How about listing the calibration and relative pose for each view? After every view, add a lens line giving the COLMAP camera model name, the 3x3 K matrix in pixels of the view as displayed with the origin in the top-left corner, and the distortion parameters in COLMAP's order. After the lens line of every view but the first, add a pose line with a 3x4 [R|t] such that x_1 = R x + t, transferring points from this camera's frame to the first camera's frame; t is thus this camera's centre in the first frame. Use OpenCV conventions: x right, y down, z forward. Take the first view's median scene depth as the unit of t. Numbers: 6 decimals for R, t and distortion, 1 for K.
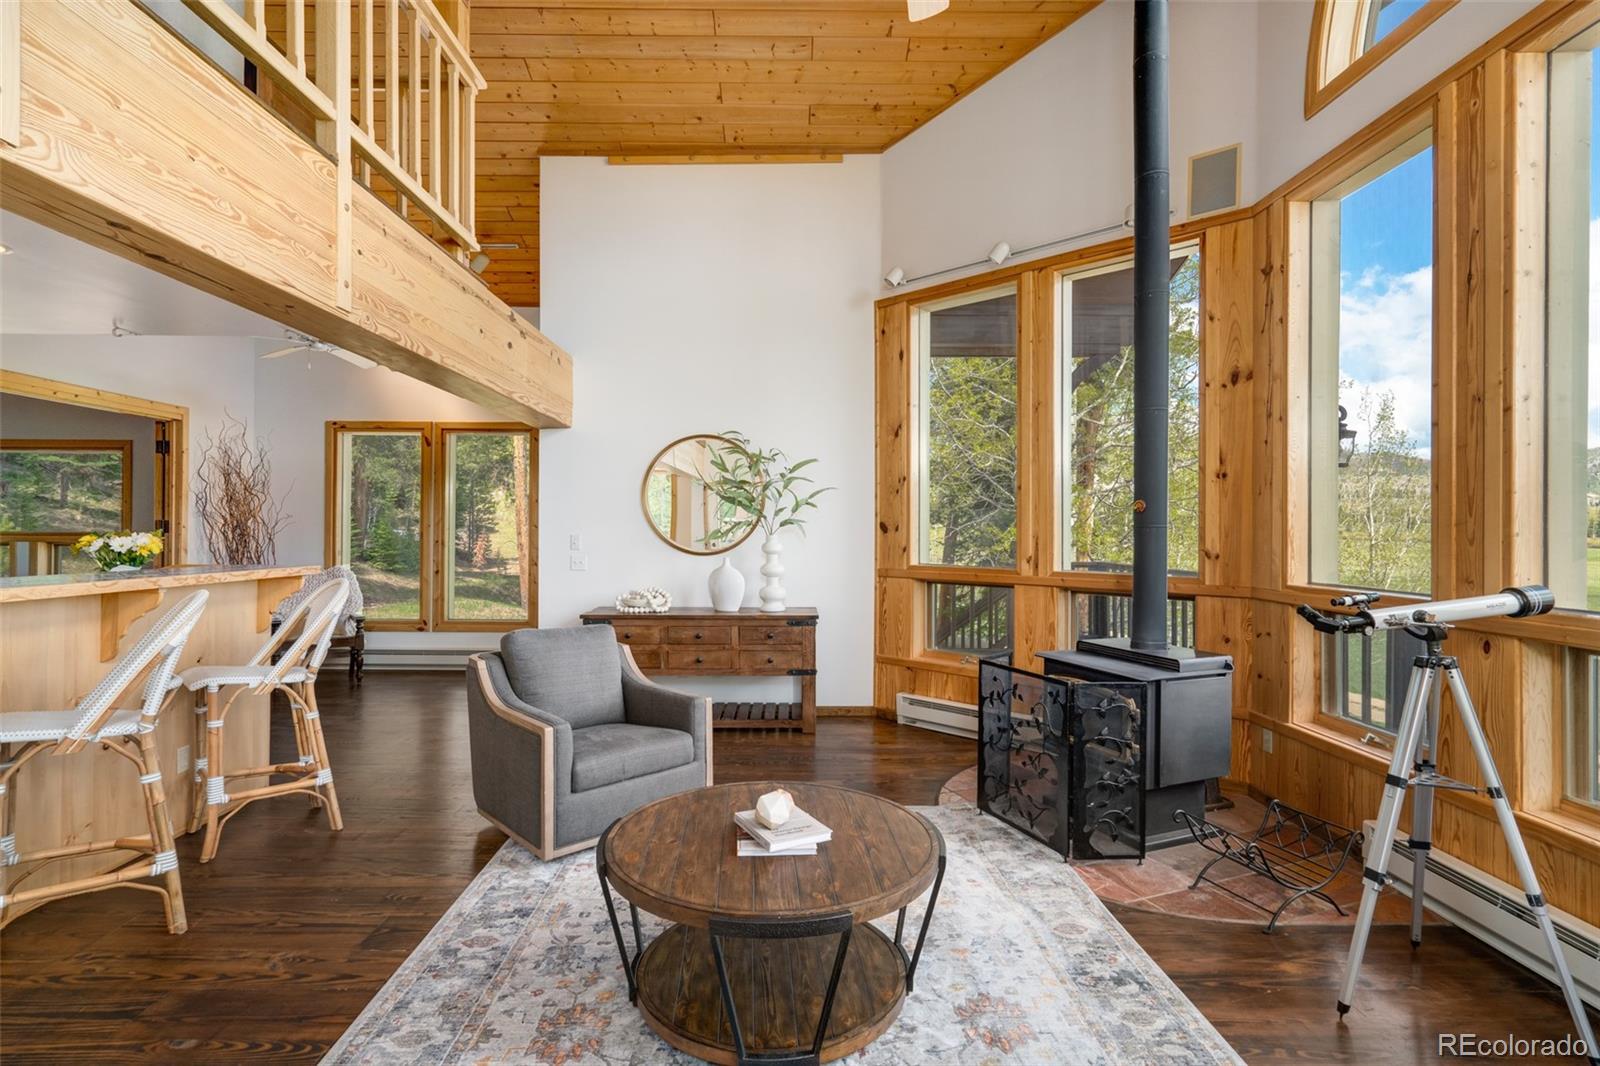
lens RADIAL K [[754.3, 0, 800.5], [0, 754.3, 528.1], [0, 0, 1]] dist [0.000180, 0.001079]
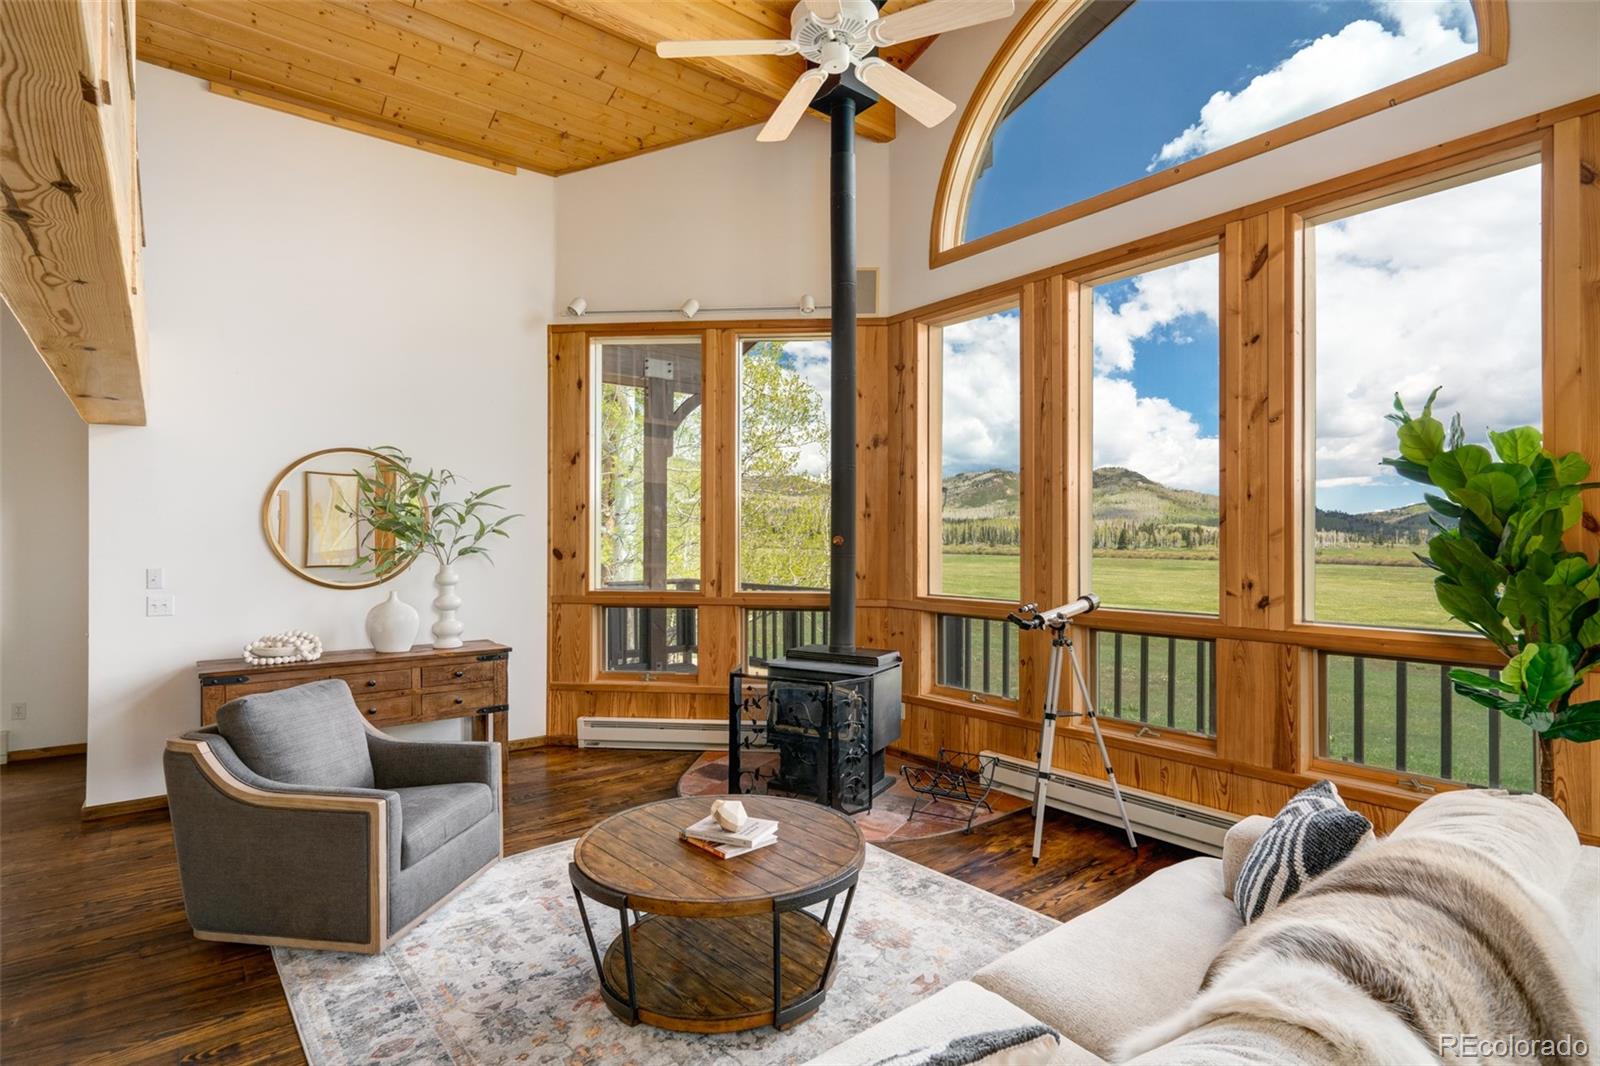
lens RADIAL K [[777.5, 0, 795.1], [0, 777.5, 539.0], [0, 0, 1]] dist [0.000691, 0.000708]
pose [[0.793524, -0.000365, 0.608539, -0.313574], [0.000189, 1.000000, 0.000353, -0.024557], [-0.608540, -0.000165, 0.793524, -0.004833]]
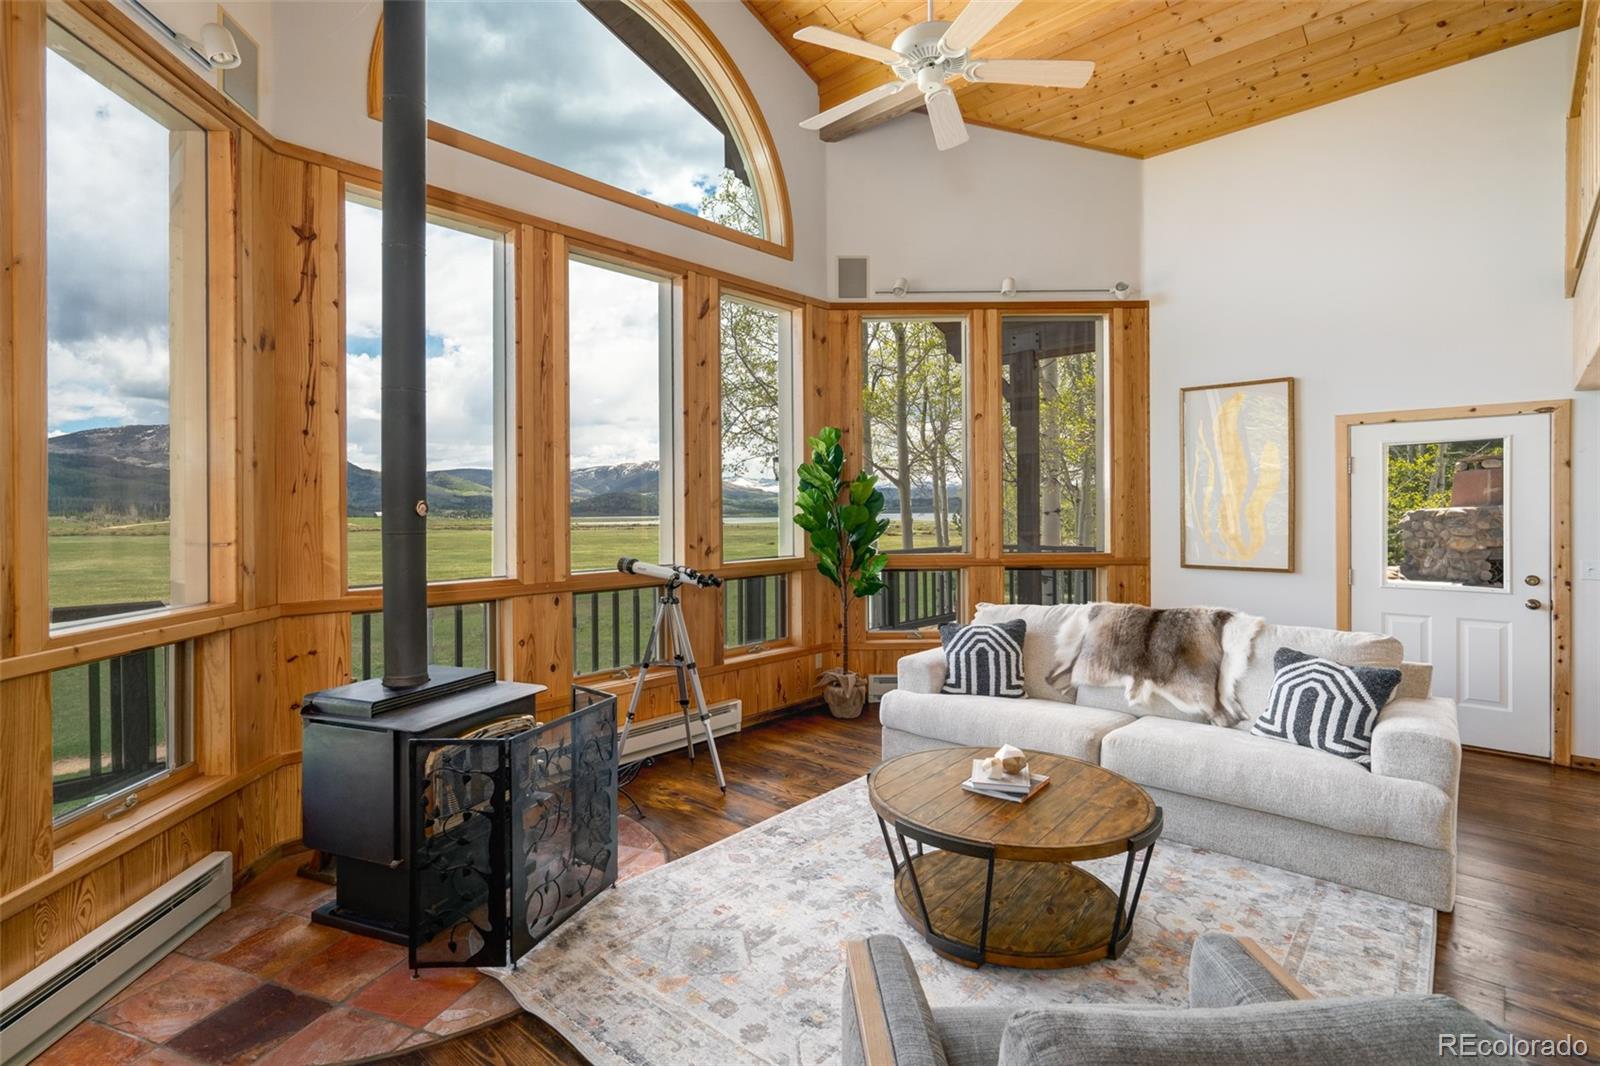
lens RADIAL K [[769.7, 0, 752.9], [0, 769.7, 506.8], [0, 0, 1]] dist [-0.001461, 0.001228]
pose [[-0.693933, -0.001448, 0.720039, -0.298473], [-0.001469, 0.999999, 0.000595, -0.023788], [-0.720038, -0.000645, -0.693934, 0.991777]]
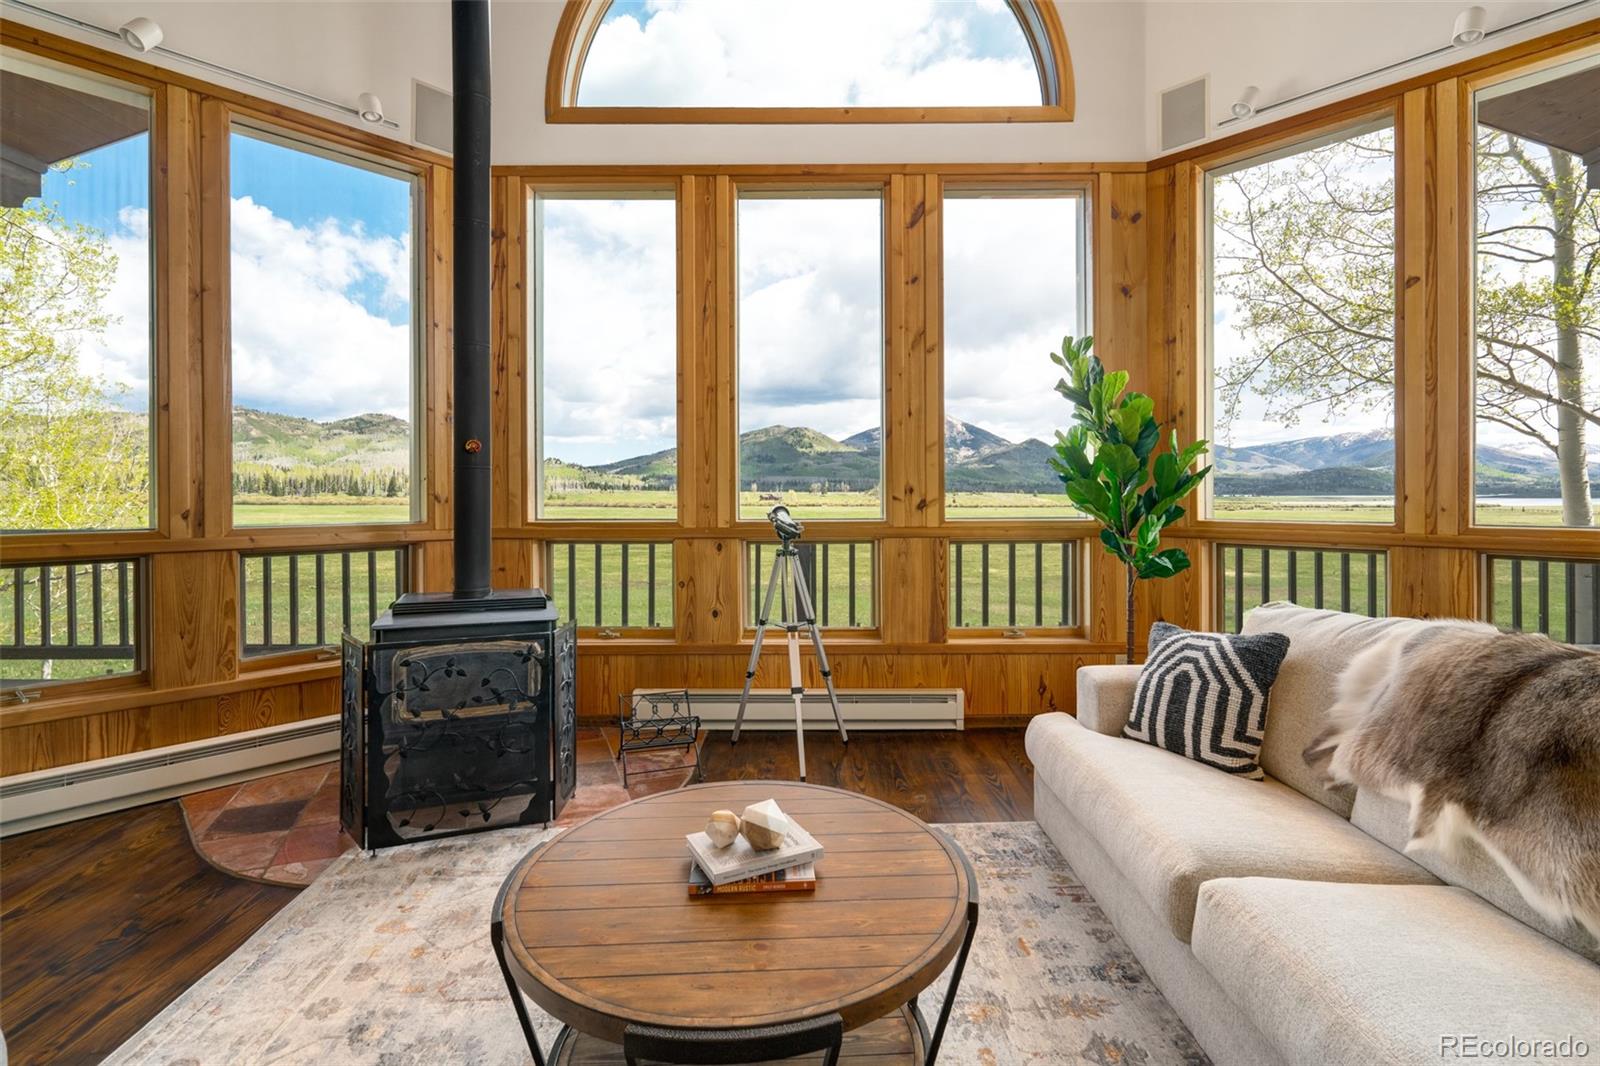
lens RADIAL K [[745.8, 0, 829.8], [0, 745.8, 489.5], [0, 0, 1]] dist [0.000828, 0.000499]
pose [[0.033207, -0.005954, 0.999431, -0.352073], [0.000084, 0.999982, 0.005954, 0.014747], [-0.999448, -0.000113, 0.033207, 0.387987]]
